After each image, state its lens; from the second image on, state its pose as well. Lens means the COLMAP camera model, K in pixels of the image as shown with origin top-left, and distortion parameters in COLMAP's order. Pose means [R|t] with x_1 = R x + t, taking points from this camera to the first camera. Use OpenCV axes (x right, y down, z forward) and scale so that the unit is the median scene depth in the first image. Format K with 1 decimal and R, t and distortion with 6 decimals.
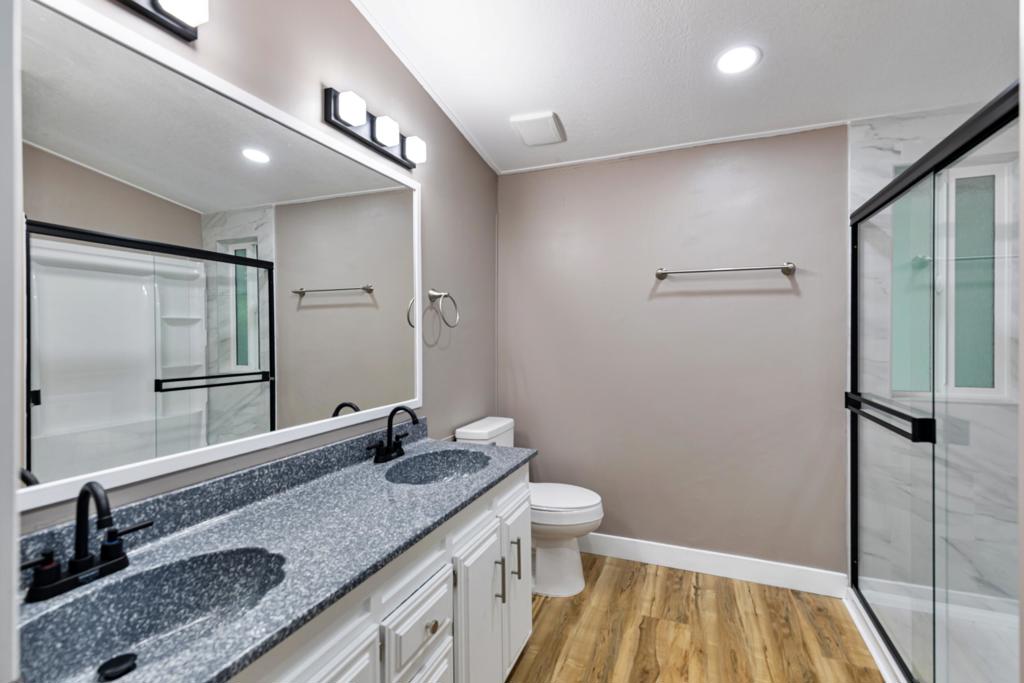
lens RADIAL K [[468.9, 0, 512.0], [0, 468.9, 341.5], [0, 0, 1]] dist [0.000511, 0.000125]
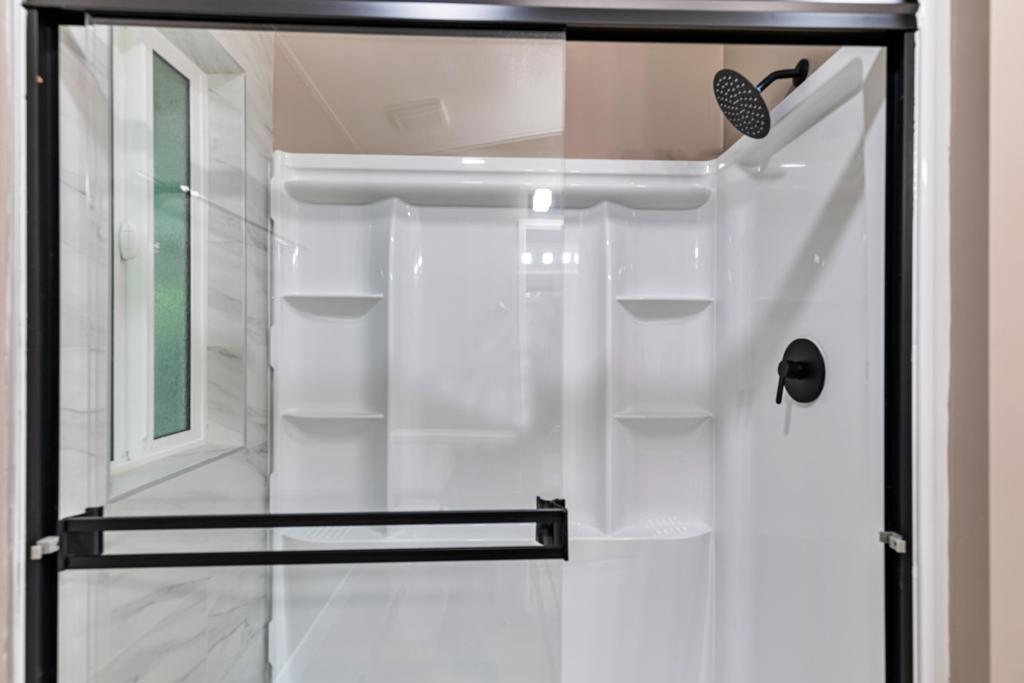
lens RADIAL K [[478.1, 0, 512.0], [0, 478.1, 341.5], [0, 0, 1]] dist [0.001633, 0.000329]
pose [[-0.414109, 0.004889, 0.910214, 0.290229], [0.008550, 0.999962, -0.001481, -0.011150], [-0.910187, 0.007169, -0.414135, 0.876967]]
